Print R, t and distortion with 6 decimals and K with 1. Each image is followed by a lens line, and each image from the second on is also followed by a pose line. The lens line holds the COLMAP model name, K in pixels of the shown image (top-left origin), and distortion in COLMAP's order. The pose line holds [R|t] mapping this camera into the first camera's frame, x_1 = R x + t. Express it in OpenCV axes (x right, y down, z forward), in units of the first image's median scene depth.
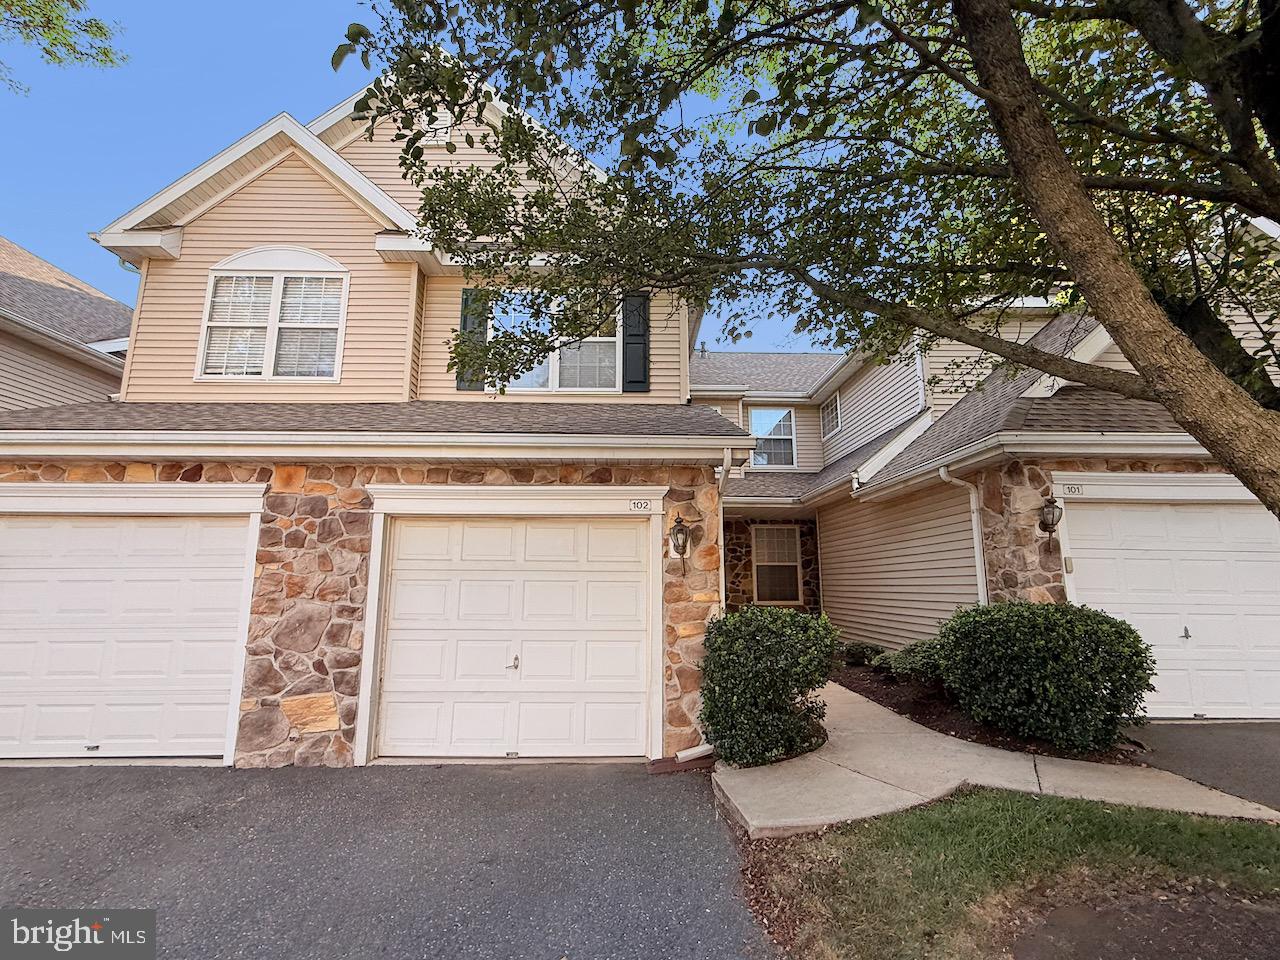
lens RADIAL K [[582.1, 0, 638.9], [0, 582.1, 474.0], [0, 0, 1]] dist [-0.007575, 0.003618]
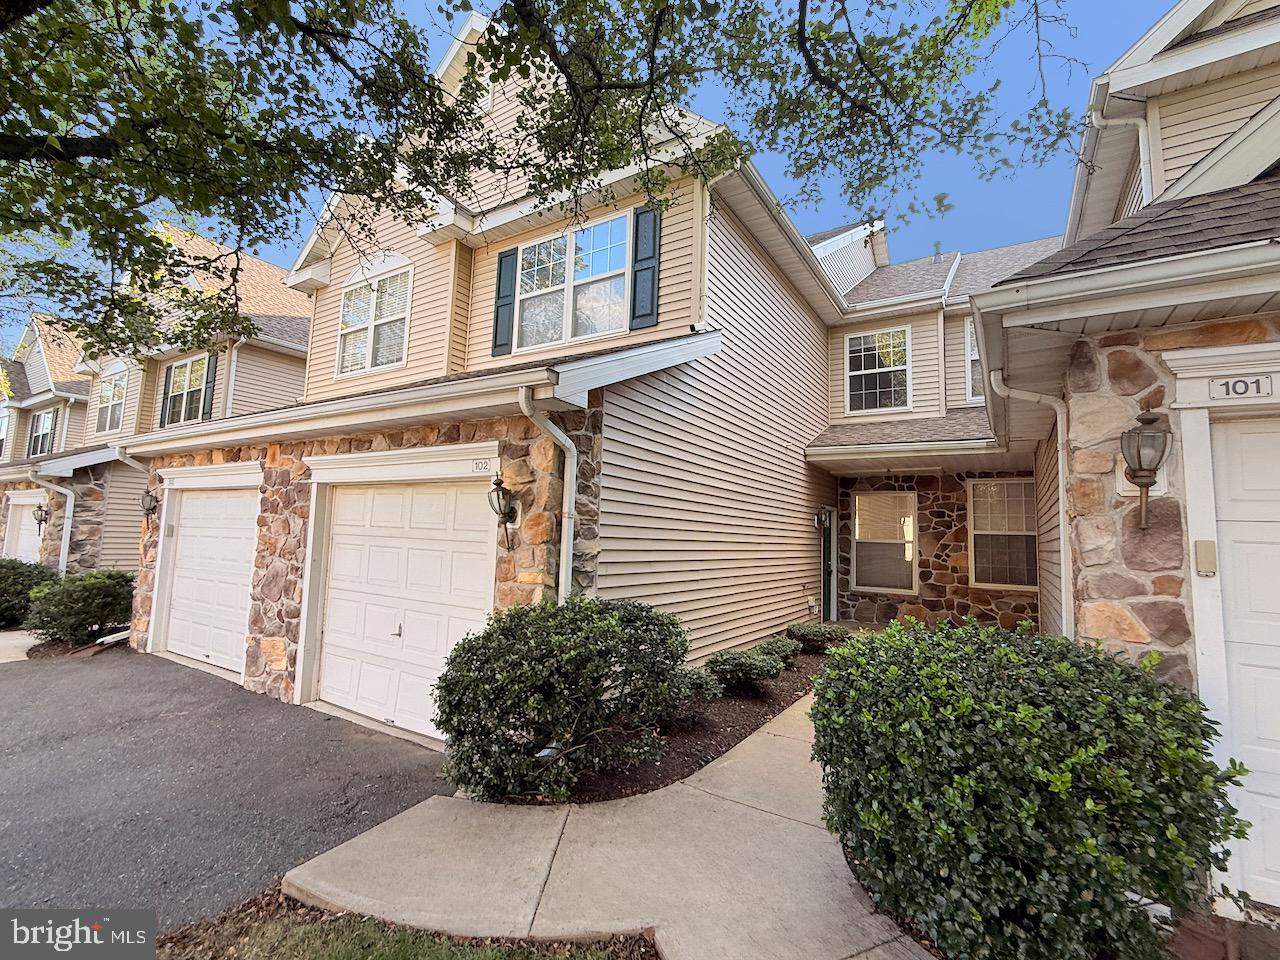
lens RADIAL K [[582.1, 0, 637.9], [0, 582.1, 477.0], [0, 0, 1]] dist [-0.007575, 0.003618]
pose [[0.831892, -0.030832, -0.554081, 0.672882], [0.071580, 0.996076, 0.052043, 0.043120], [0.550302, -0.082955, 0.830834, 0.425420]]
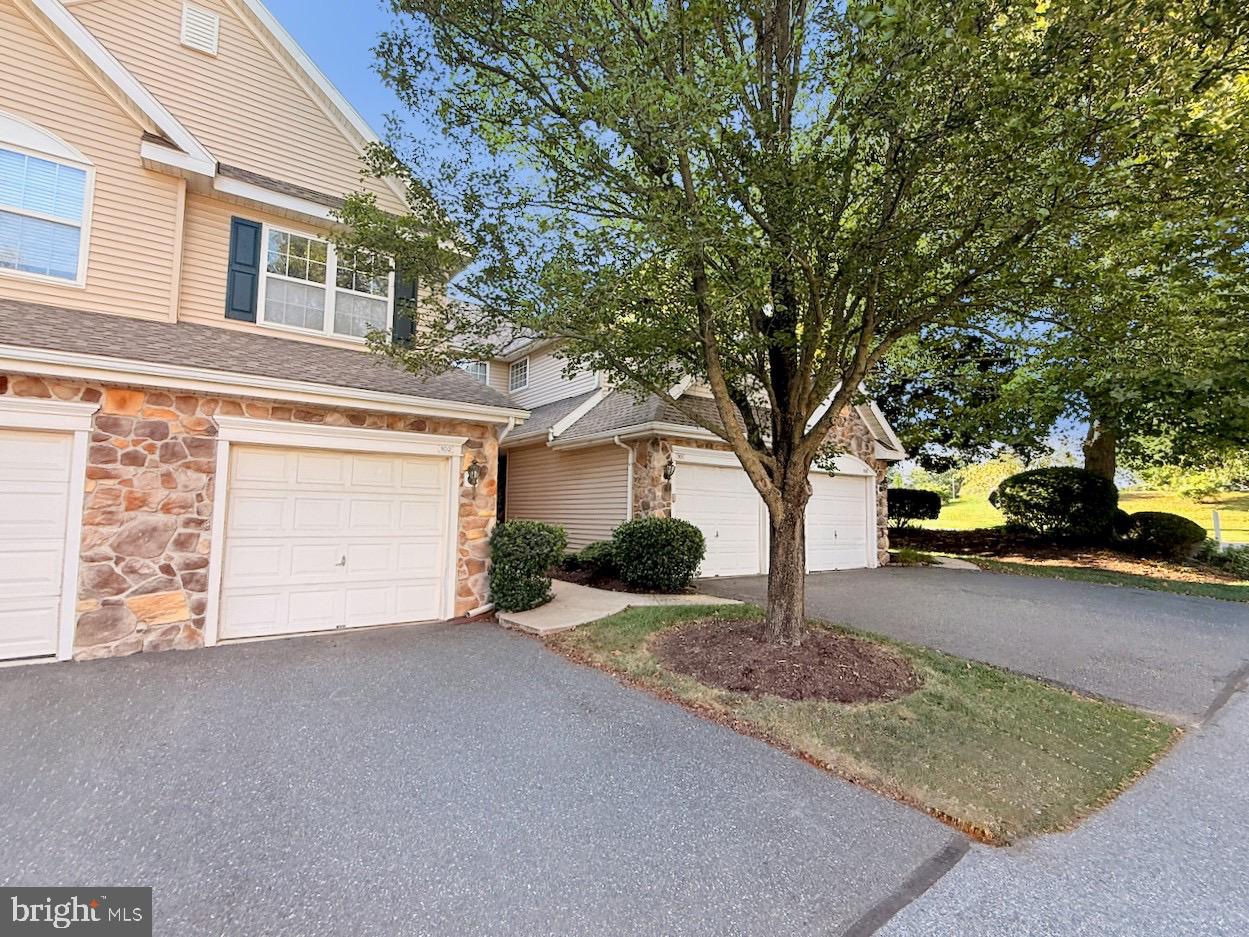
lens RADIAL K [[568.0, 0, 623.0], [0, 568.0, 462.0], [0, 0, 1]] dist [-0.007575, 0.003618]
pose [[0.826071, 0.058288, 0.560544, -0.421078], [-0.115890, 0.990949, 0.067744, -0.059916], [-0.551522, -0.120923, 0.825349, -0.389758]]
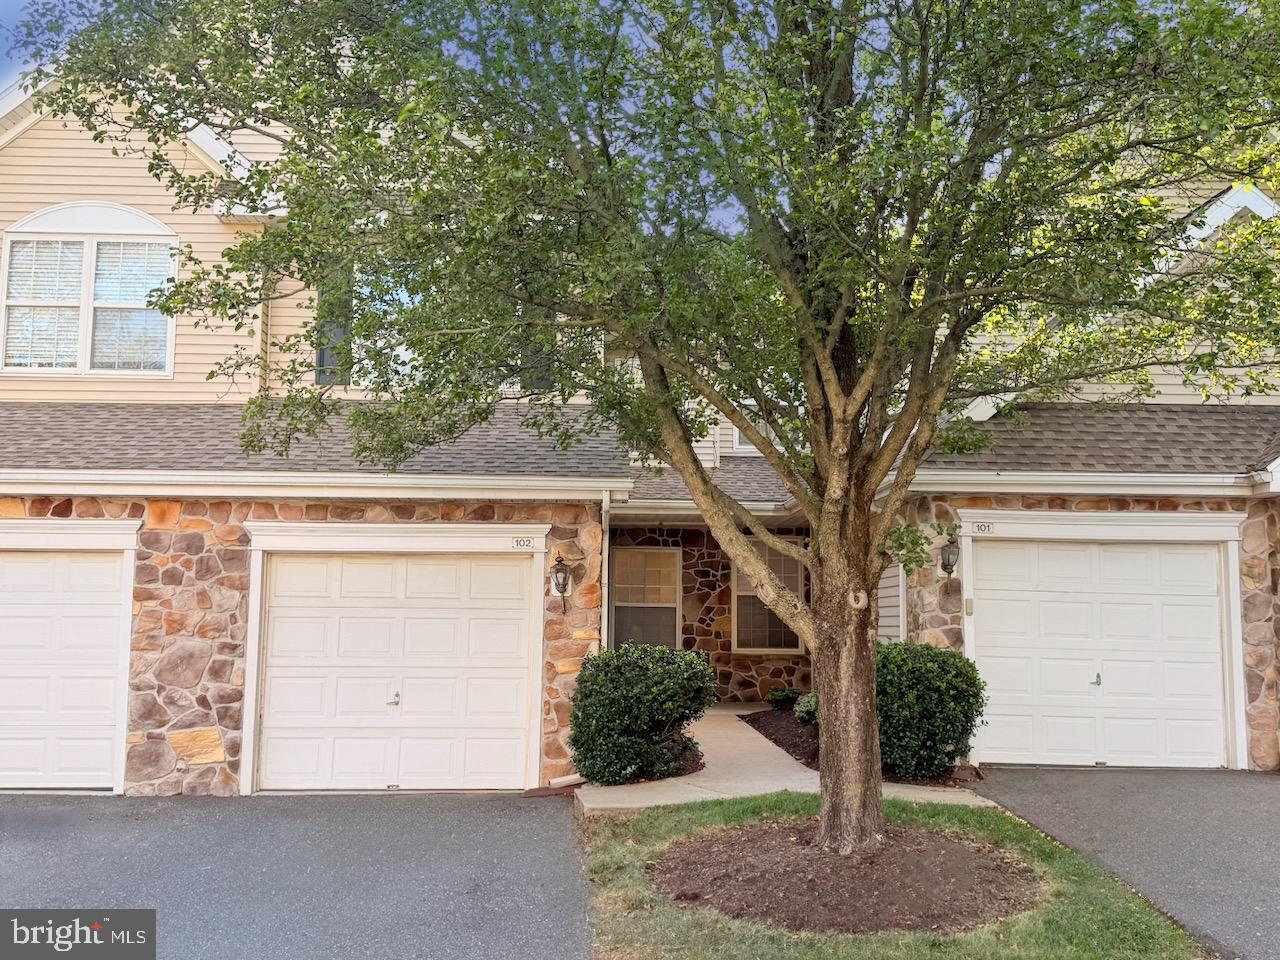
lens RADIAL K [[1234.4, 0, 636.0], [0, 1234.4, 470.7], [0, 0, 1]] dist [0.087838, 0.000000]
pose [[0.999903, 0.008936, 0.010667, 0.175103], [-0.009618, 0.997790, 0.065745, -0.213772], [-0.010056, -0.065841, 0.997779, -1.117790]]
